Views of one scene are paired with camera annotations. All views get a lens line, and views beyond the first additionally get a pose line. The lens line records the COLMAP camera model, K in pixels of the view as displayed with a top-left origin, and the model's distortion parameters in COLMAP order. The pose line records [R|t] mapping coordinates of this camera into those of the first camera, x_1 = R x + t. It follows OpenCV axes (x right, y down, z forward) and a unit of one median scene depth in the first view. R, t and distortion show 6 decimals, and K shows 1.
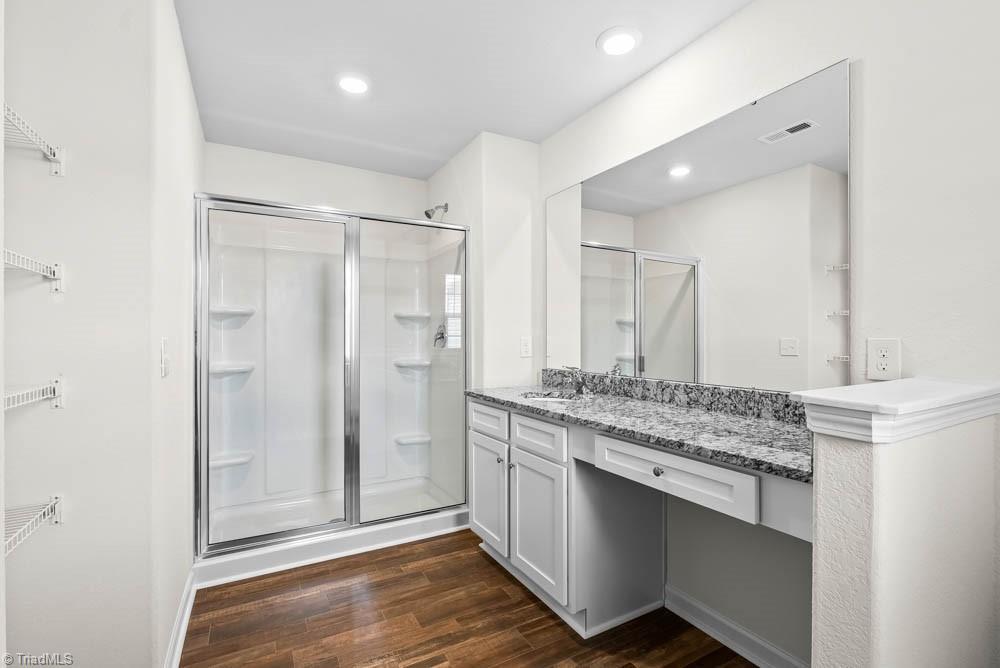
lens RADIAL K [[449.1, 0, 504.9], [0, 449.1, 336.3], [0, 0, 1]] dist [0.000427, 0.000452]
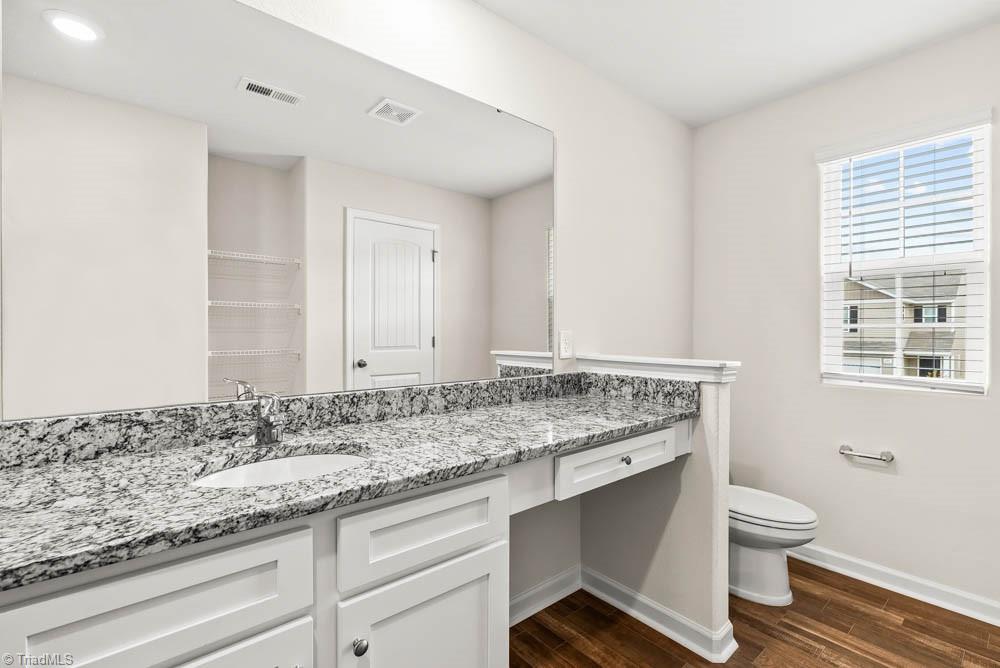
lens RADIAL K [[449.1, 0, 500.9], [0, 449.1, 335.7], [0, 0, 1]] dist [0.000427, 0.000452]
pose [[-0.182026, -0.008605, 0.983256, -0.447082], [-0.007503, 0.999945, 0.007362, 0.006350], [-0.983265, -0.006038, -0.182081, 1.059200]]
